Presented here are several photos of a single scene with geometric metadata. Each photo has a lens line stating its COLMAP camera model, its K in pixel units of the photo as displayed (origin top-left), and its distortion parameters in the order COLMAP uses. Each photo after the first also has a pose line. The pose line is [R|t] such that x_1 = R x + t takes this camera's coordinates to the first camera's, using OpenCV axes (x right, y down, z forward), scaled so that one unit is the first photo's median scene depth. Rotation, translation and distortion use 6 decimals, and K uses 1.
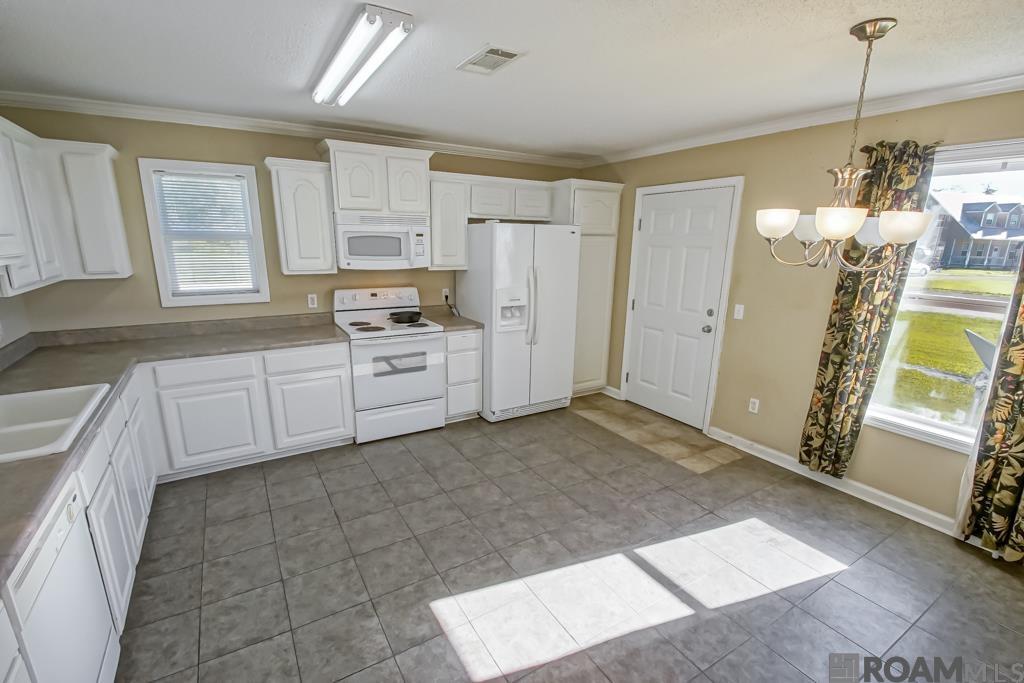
lens RADIAL K [[473.0, 0, 515.6], [0, 473.0, 347.2], [0, 0, 1]] dist [0.020243, -0.020251]
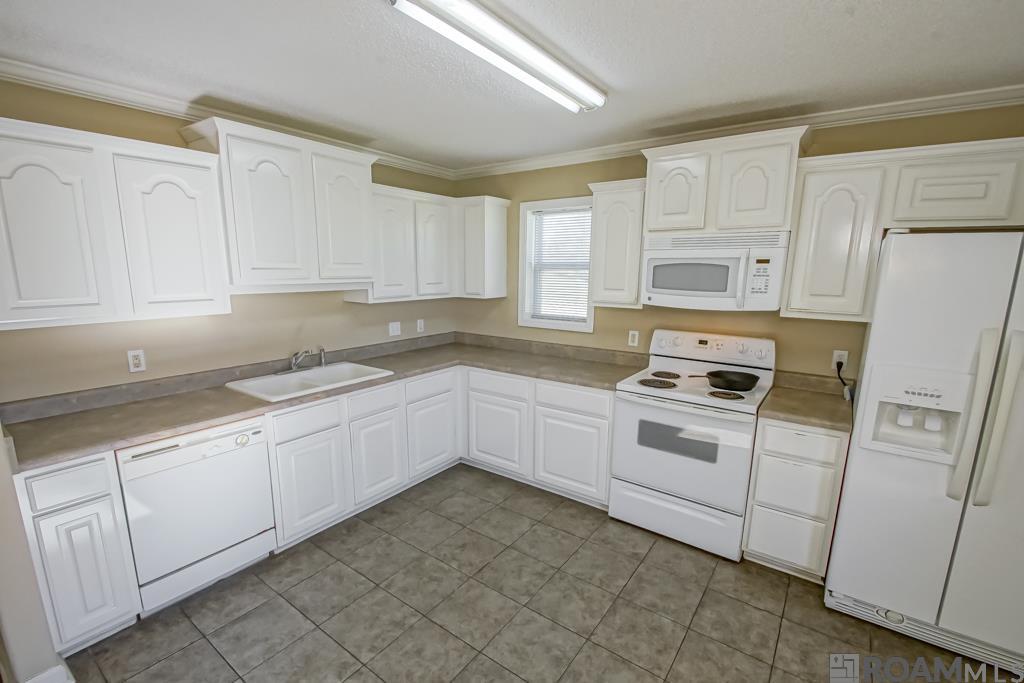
lens RADIAL K [[473.0, 0, 515.6], [0, 473.0, 347.2], [0, 0, 1]] dist [0.020243, -0.020251]
pose [[0.347567, 0.149829, -0.925607, 0.323795], [-0.212316, 0.974087, 0.077951, -0.108894], [0.913301, 0.169428, 0.370372, 0.505860]]
